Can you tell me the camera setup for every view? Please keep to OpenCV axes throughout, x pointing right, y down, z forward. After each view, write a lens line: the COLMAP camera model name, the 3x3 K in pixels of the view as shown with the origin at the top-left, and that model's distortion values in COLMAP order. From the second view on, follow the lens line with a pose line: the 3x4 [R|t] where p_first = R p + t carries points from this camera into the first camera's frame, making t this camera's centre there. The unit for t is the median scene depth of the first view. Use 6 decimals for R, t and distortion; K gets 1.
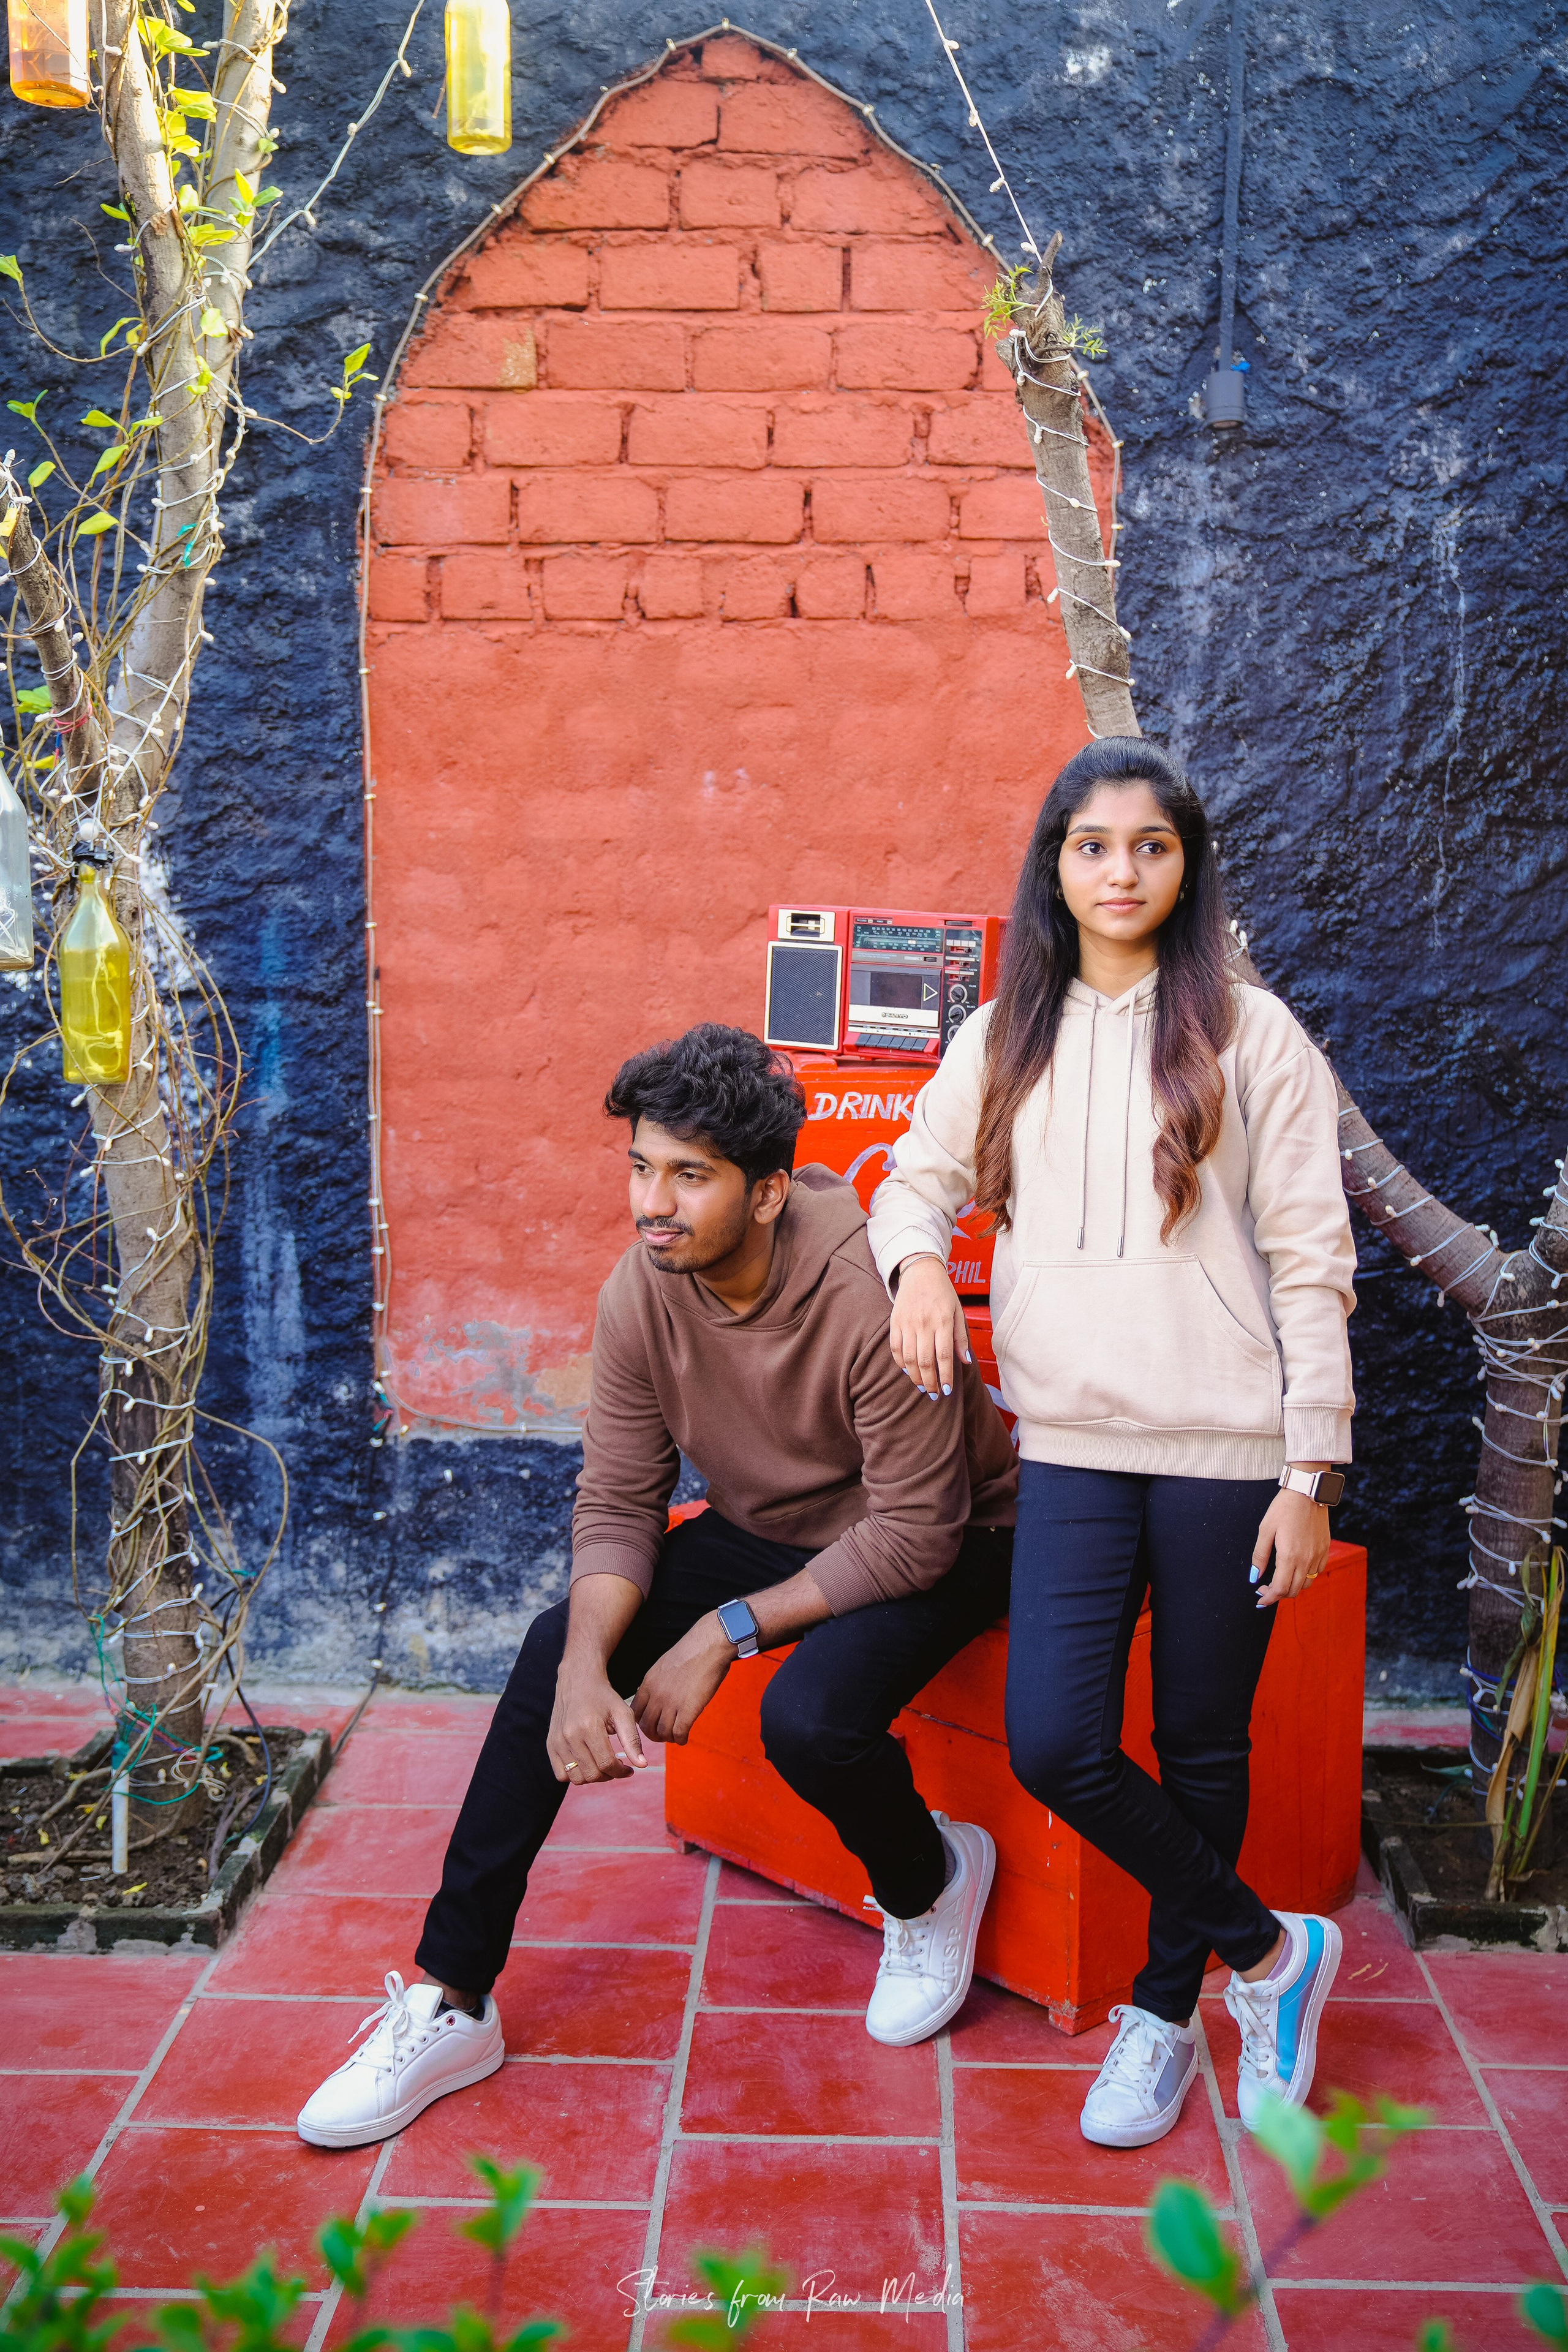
lens RADIAL K [[2462.9, 0, 807.2], [0, 2462.9, 1174.9], [0, 0, 1]] dist [0.067879, 0.000000]
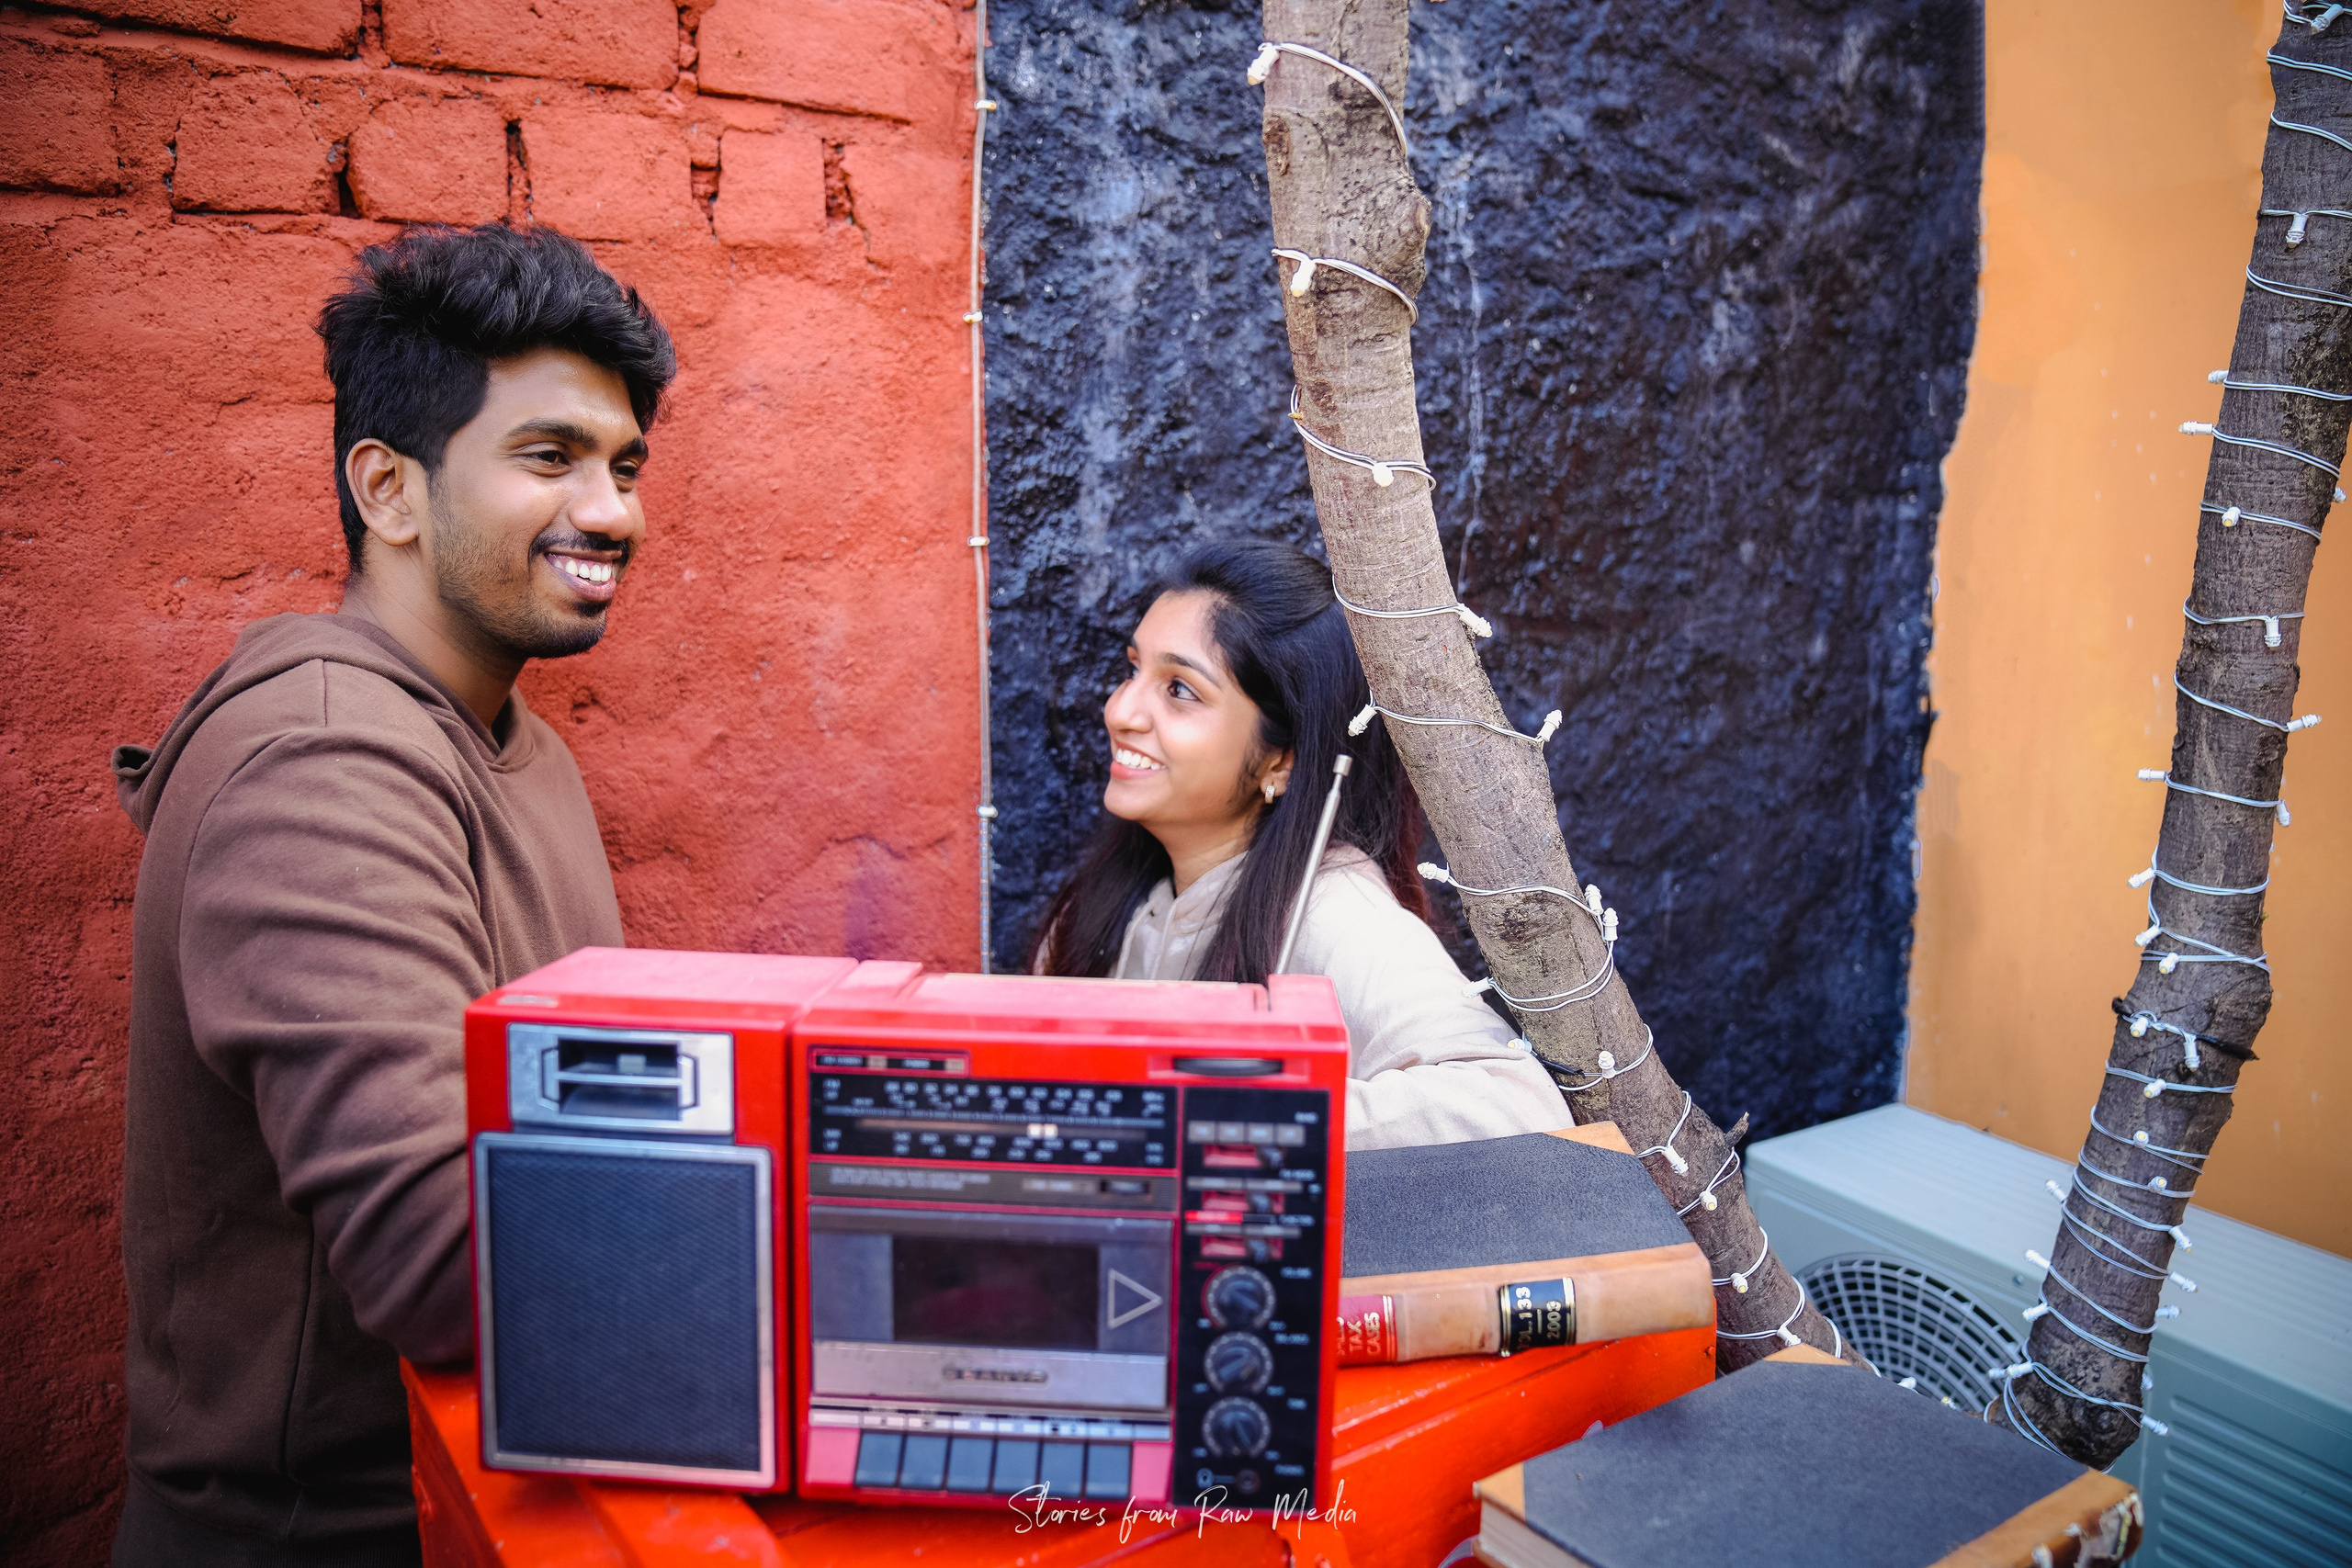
lens RADIAL K [[1642.7, 0, 1178.3], [0, 1642.7, 783.2], [0, 0, 1]] dist [-0.116578, 0.076069]
pose [[0.856328, -0.068655, 0.511849, -0.032143], [0.076681, 0.997041, 0.005446, -0.109915], [-0.510708, 0.034586, 0.859058, 0.675059]]
